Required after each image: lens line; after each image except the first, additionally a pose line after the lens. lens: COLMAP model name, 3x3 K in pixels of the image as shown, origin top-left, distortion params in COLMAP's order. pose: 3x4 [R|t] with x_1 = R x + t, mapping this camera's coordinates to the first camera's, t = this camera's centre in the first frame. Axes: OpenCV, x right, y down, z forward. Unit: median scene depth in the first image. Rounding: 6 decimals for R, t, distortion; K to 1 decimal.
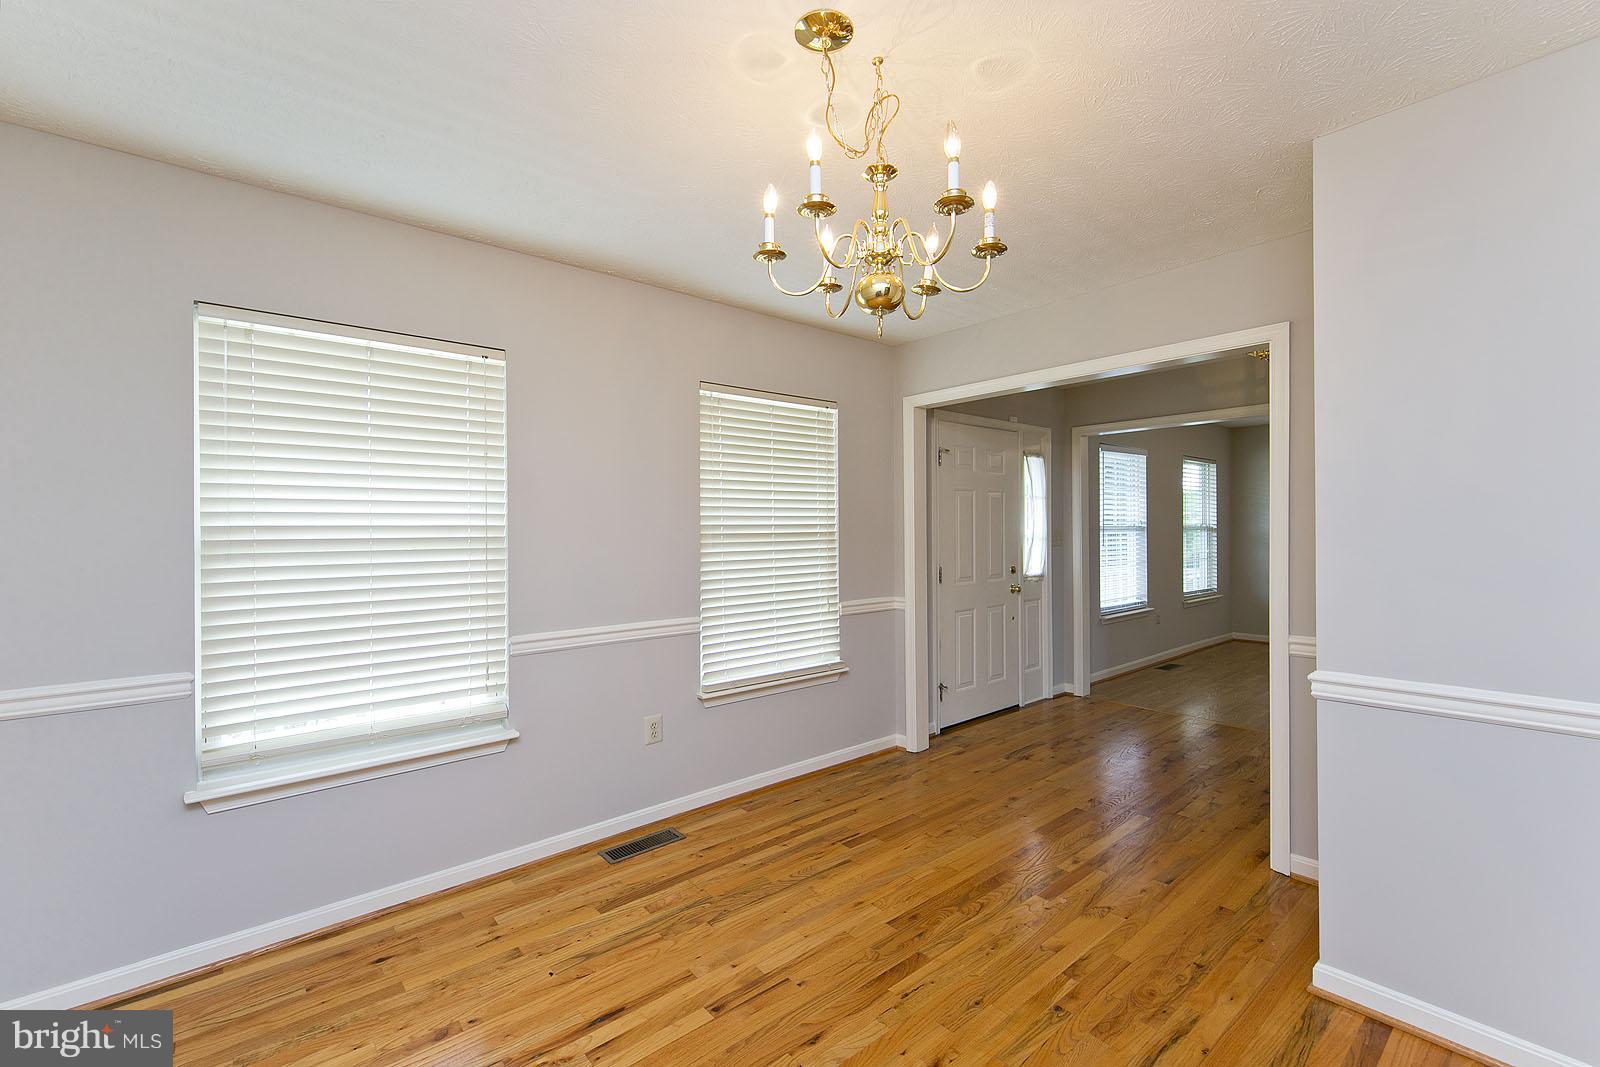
lens RADIAL K [[709.2, 0, 806.7], [0, 709.2, 532.4], [0, 0, 1]] dist [0.017173, -0.001289]
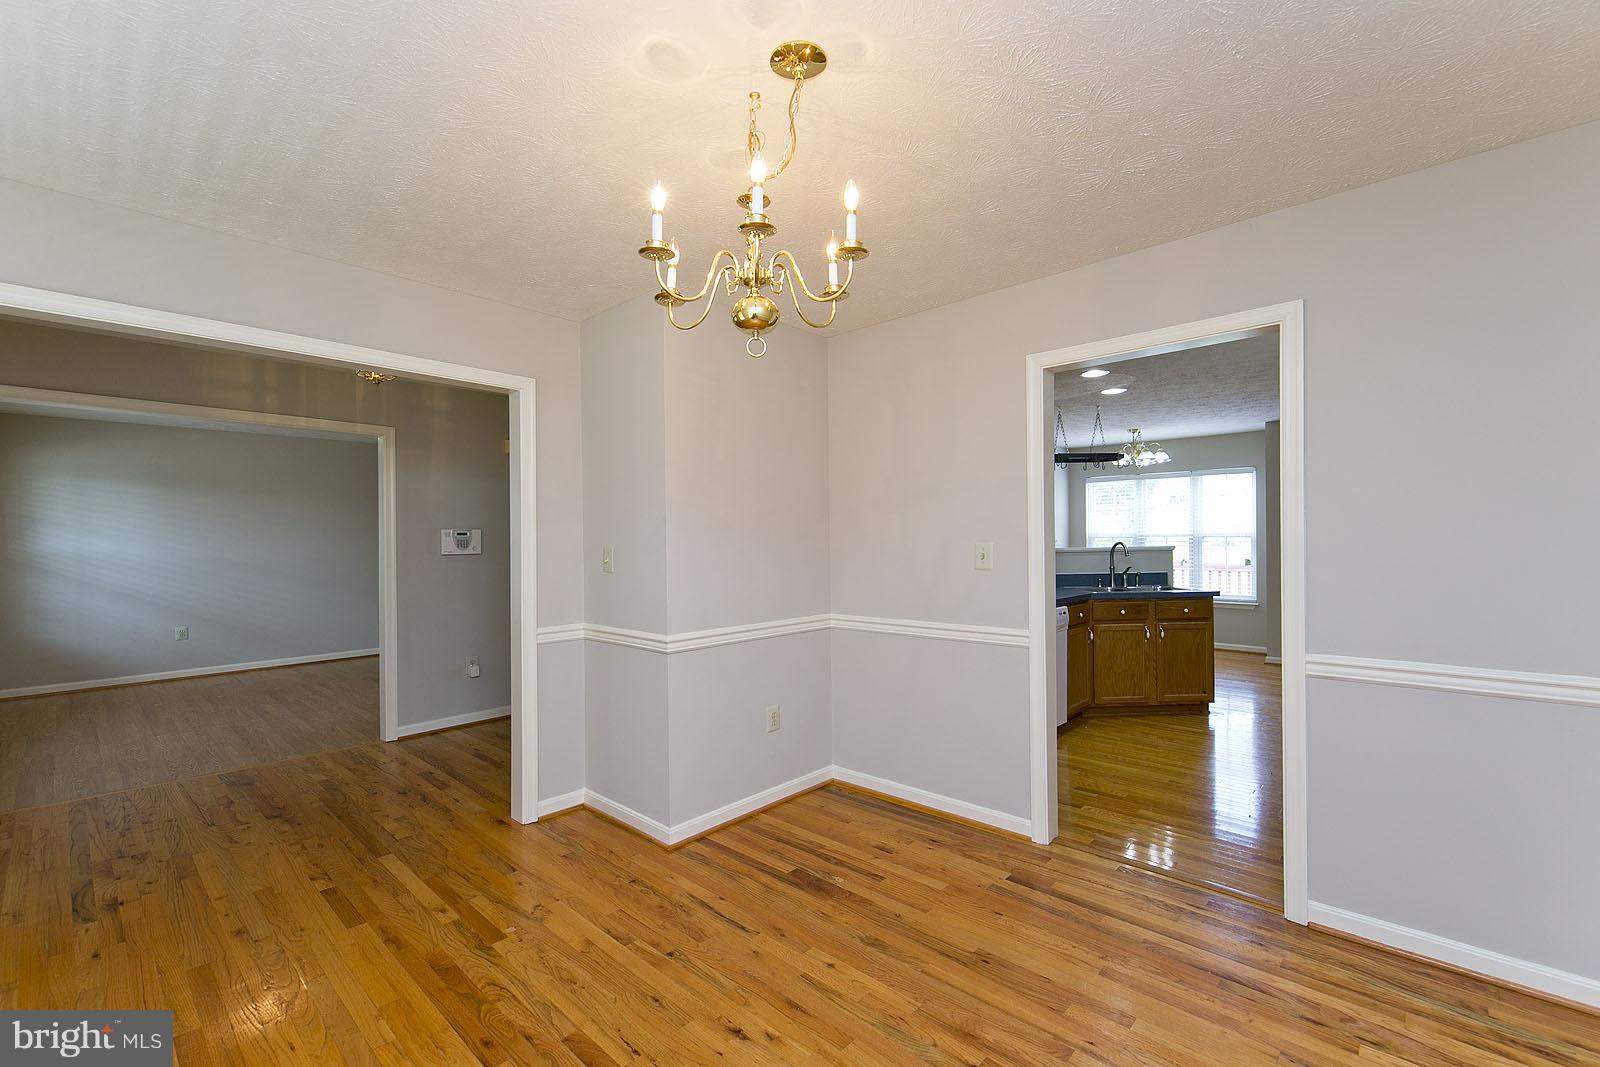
lens RADIAL K [[709.2, 0, 802.0], [0, 709.2, 534.3], [0, 0, 1]] dist [0.017173, -0.001289]
pose [[-0.133726, 0.008415, 0.990983, -0.752768], [0.010526, 0.999920, -0.007071, -0.008364], [-0.990962, 0.009486, -0.133804, 0.842551]]
